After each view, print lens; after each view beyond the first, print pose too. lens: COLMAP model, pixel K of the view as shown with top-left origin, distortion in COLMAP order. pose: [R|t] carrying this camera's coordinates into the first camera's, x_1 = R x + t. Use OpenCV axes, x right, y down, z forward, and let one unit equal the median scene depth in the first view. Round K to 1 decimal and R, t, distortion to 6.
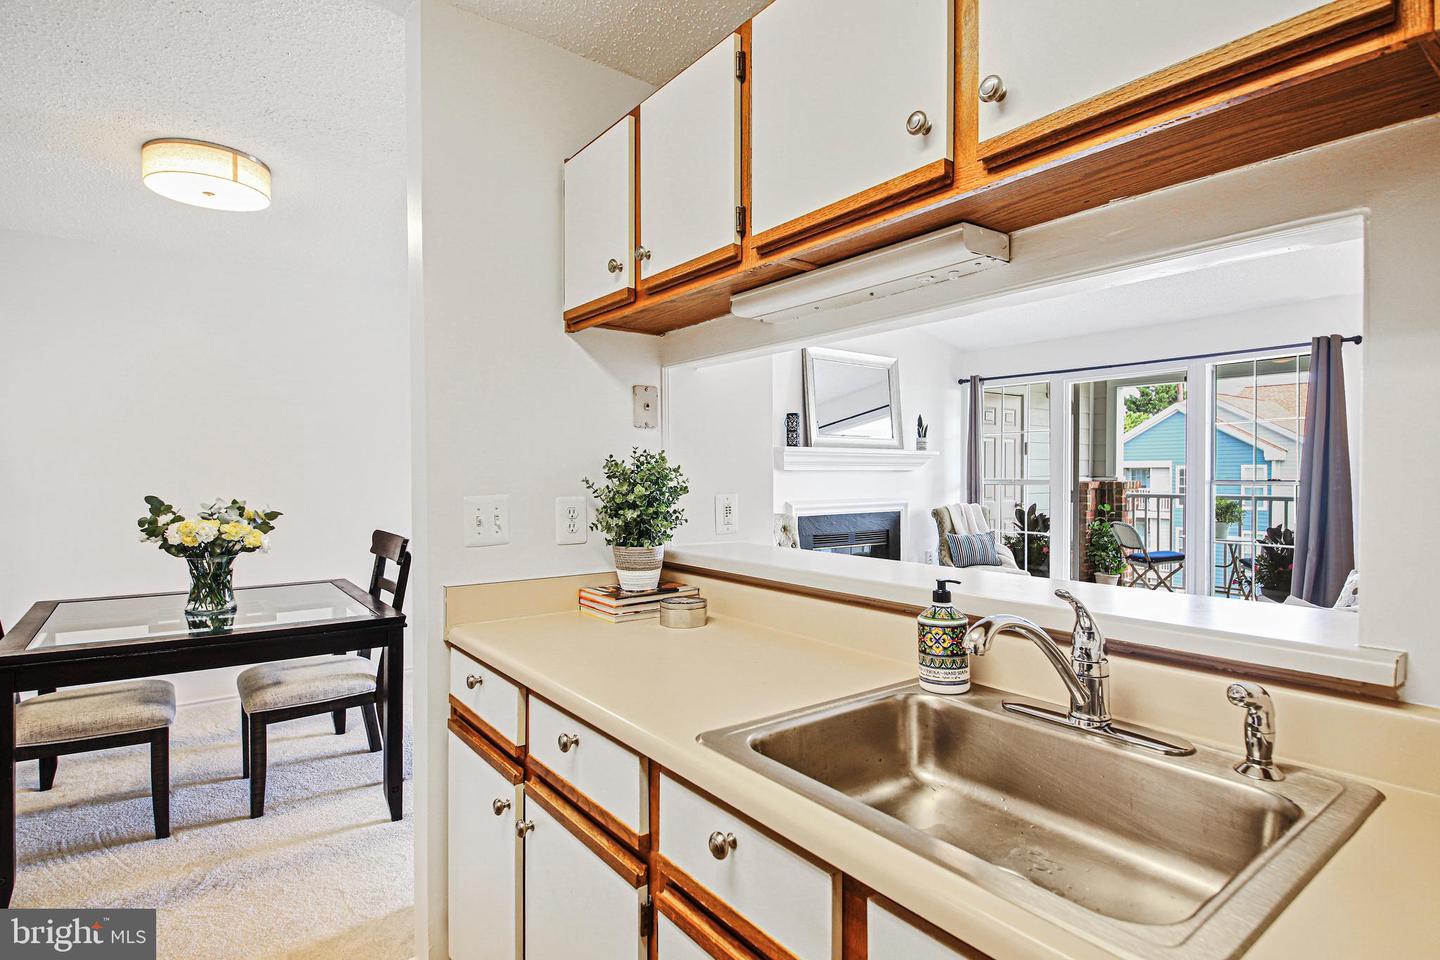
lens RADIAL K [[707.0, 0, 711.8], [0, 707.0, 482.7], [0, 0, 1]] dist [0.029223, -0.023944]
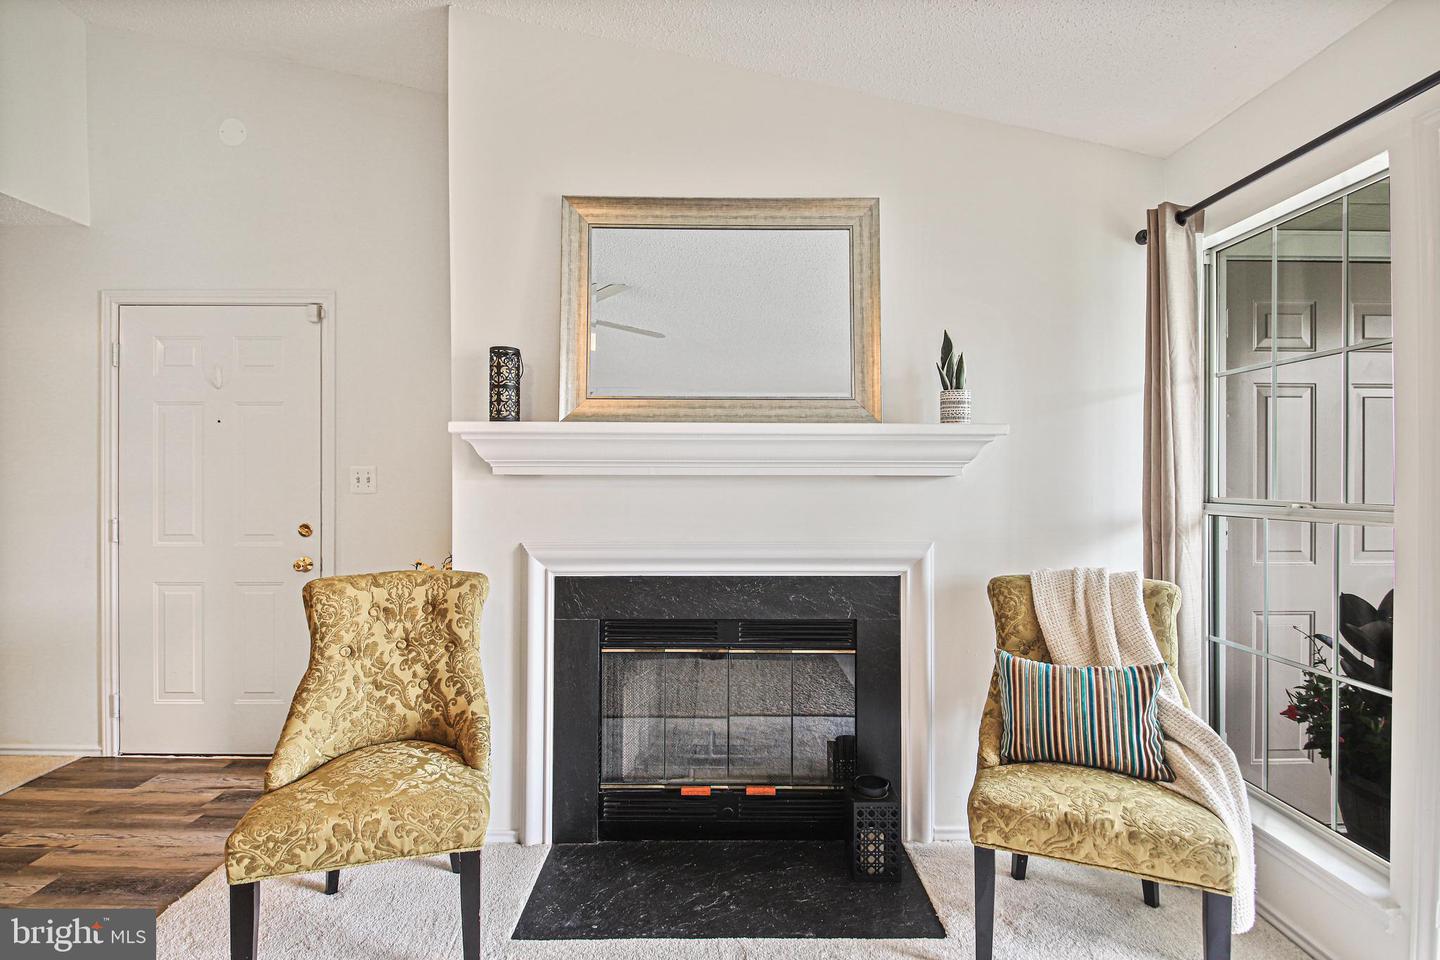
lens RADIAL K [[707.0, 0, 759.0], [0, 707.0, 476.8], [0, 0, 1]] dist [0.029223, -0.023944]
pose [[0.794831, 0.003183, -0.606822, 0.585654], [-0.011694, 0.999881, -0.010071, -0.014429], [0.606718, 0.015101, 0.794774, 0.826785]]
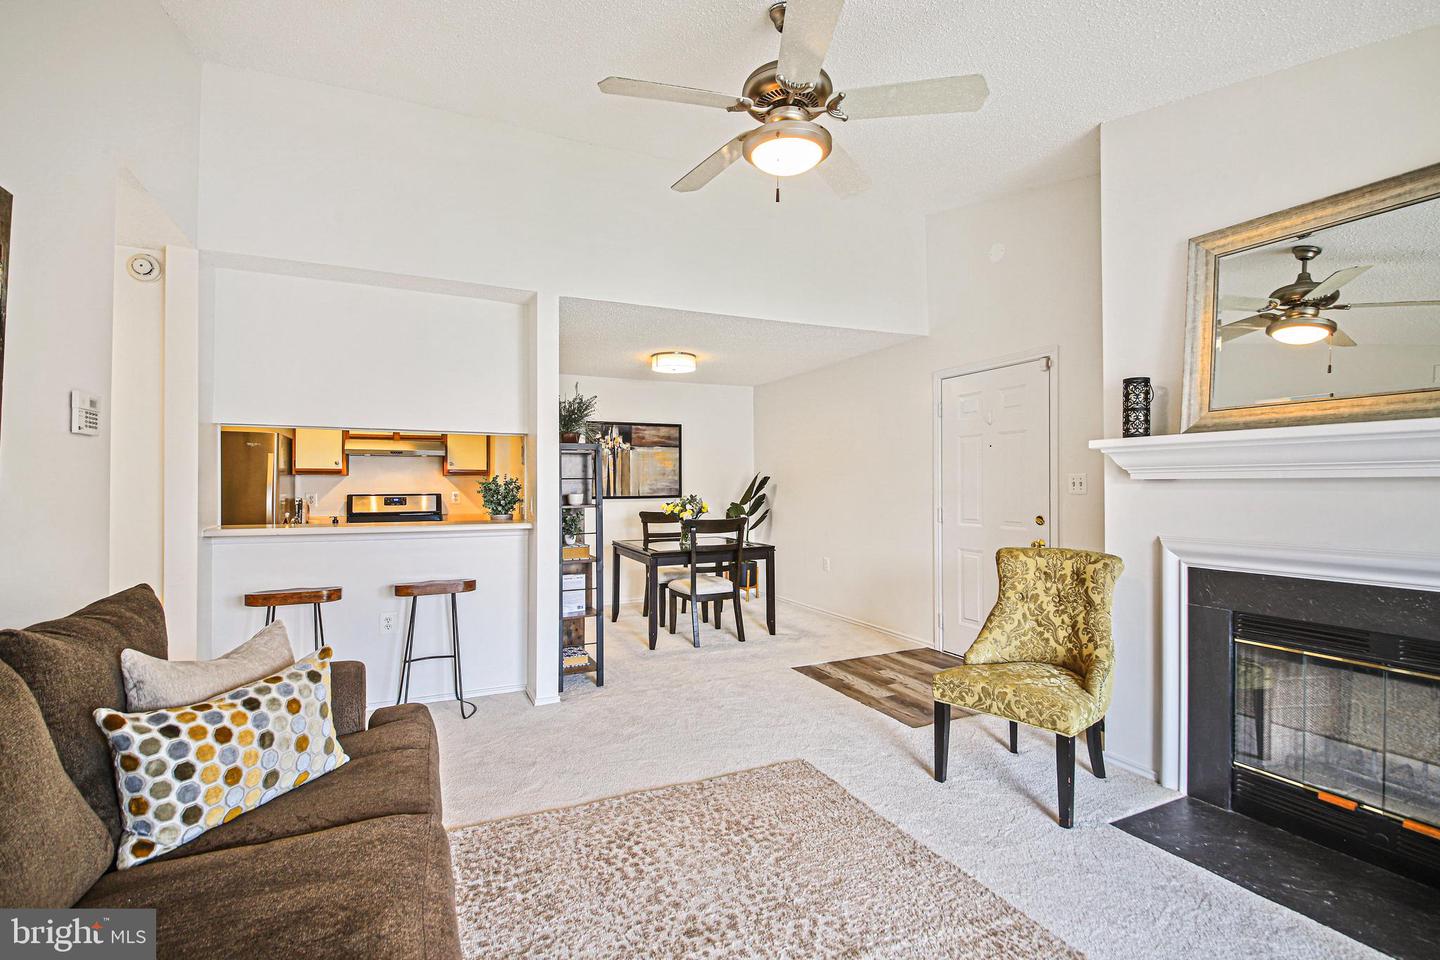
lens RADIAL K [[647.6, 0, 699.9], [0, 647.6, 480.2], [0, 0, 1]] dist [-0.005018, -0.006376]
pose [[-0.252233, -0.002971, -0.967662, 0.794688], [-0.008476, 0.999964, -0.000861, -0.014473], [0.967629, 0.007985, -0.252249, 0.888854]]
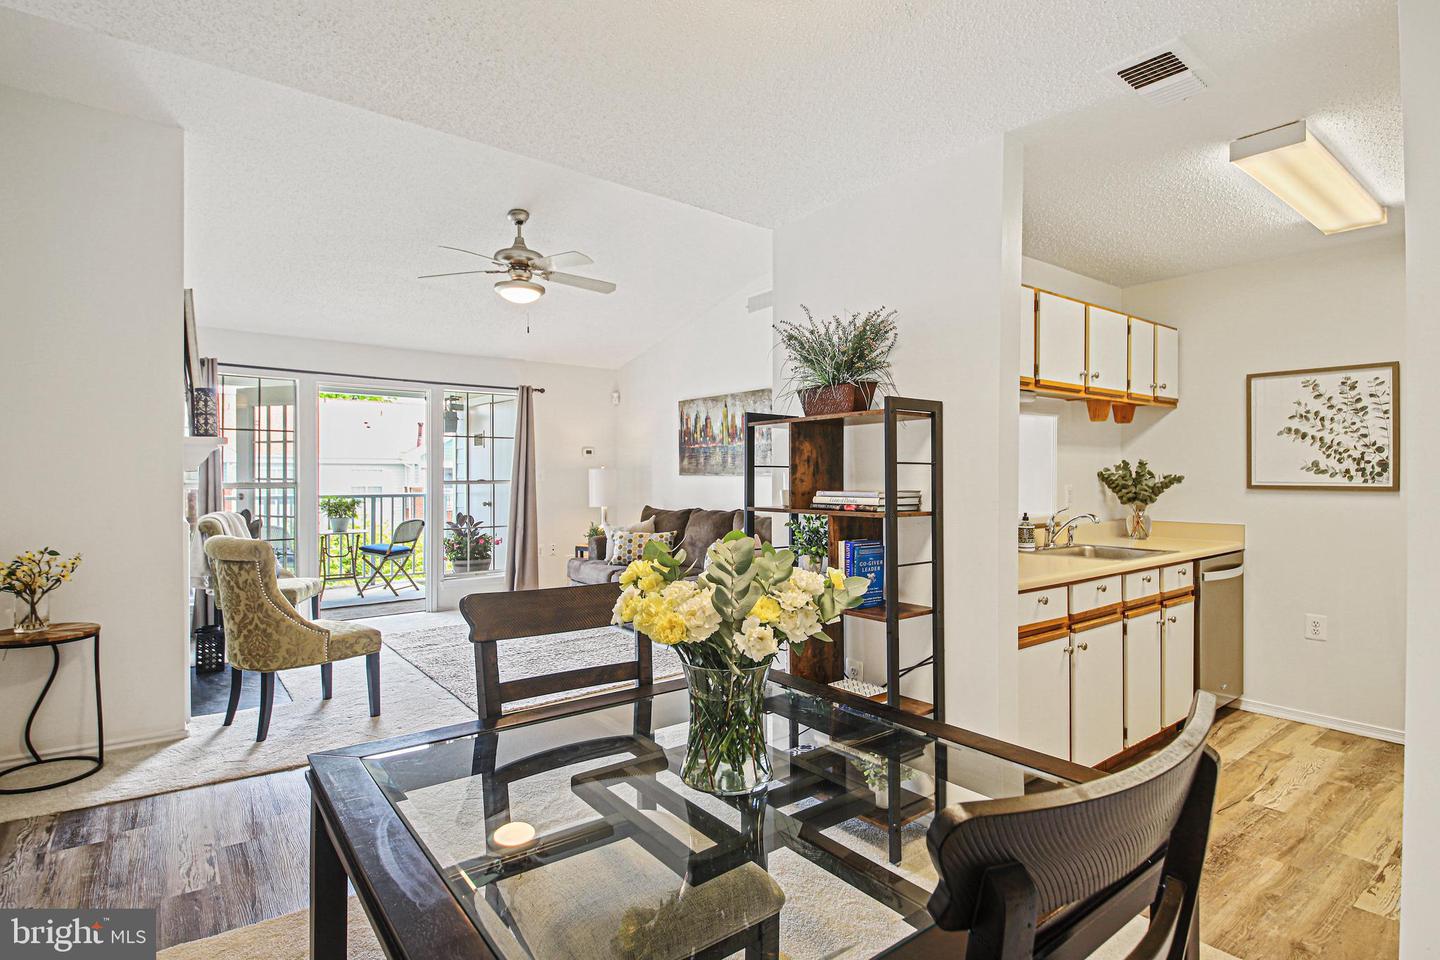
lens RADIAL K [[707.0, 0, 738.8], [0, 707.0, 480.2], [0, 0, 1]] dist [0.029223, -0.023944]
pose [[-0.006107, -0.004475, 0.999971, -0.657581], [0.012295, 0.999914, 0.004550, -0.005613], [-0.999906, 0.012322, -0.006051, 0.567456]]
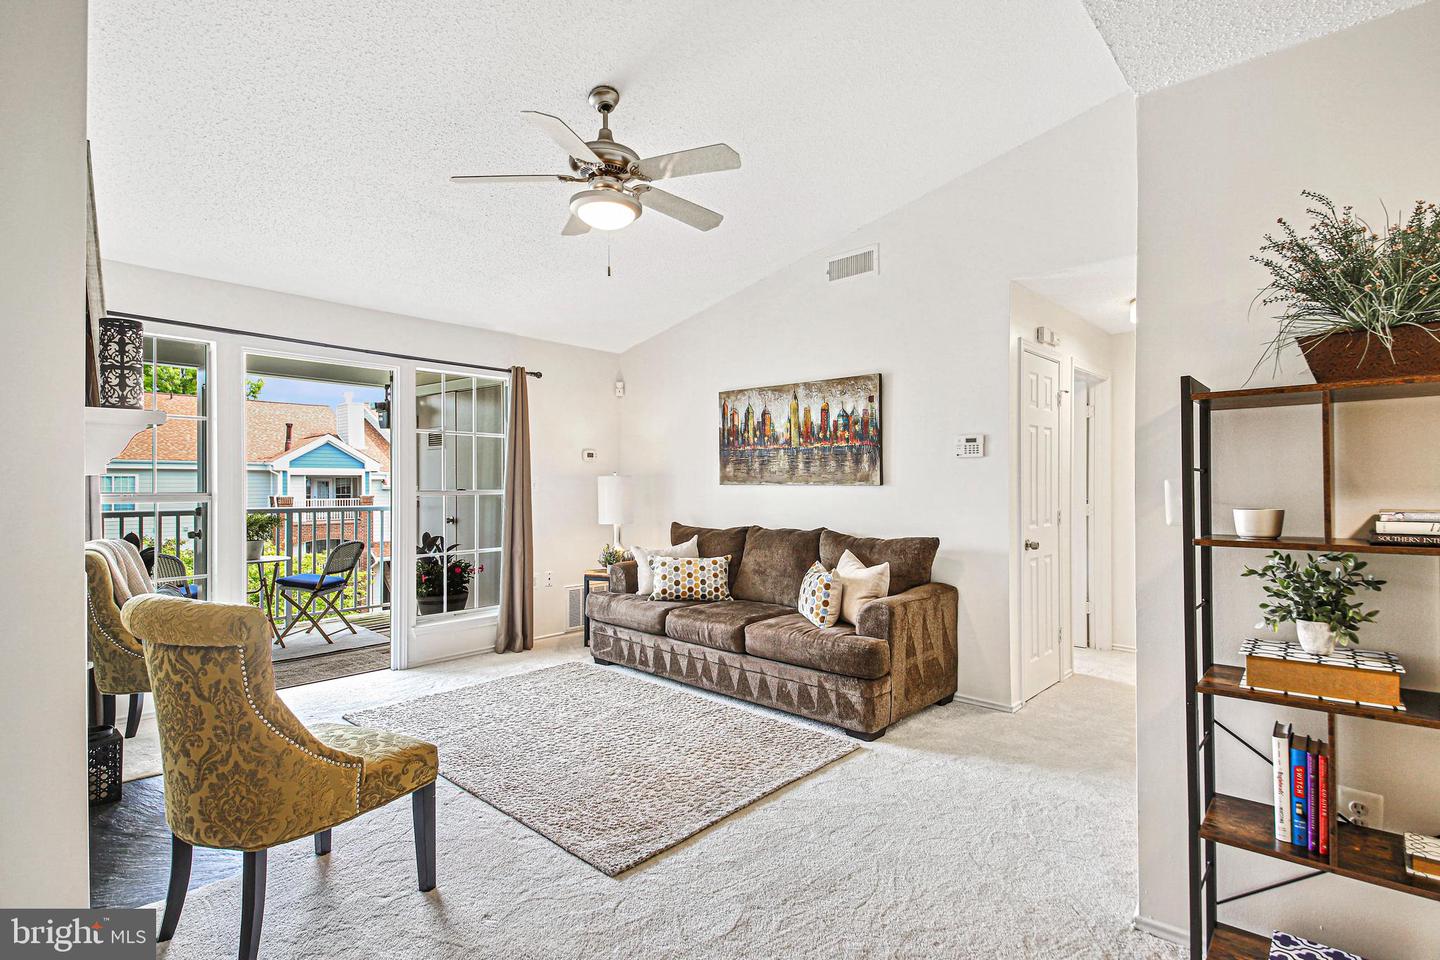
lens RADIAL K [[707.0, 0, 730.3], [0, 707.0, 494.3], [0, 0, 1]] dist [0.029223, -0.023944]
pose [[-0.157053, -0.010917, 0.987530, -0.358724], [0.009983, 0.999870, 0.012641, -0.009237], [-0.987540, 0.011843, -0.156924, 0.843161]]
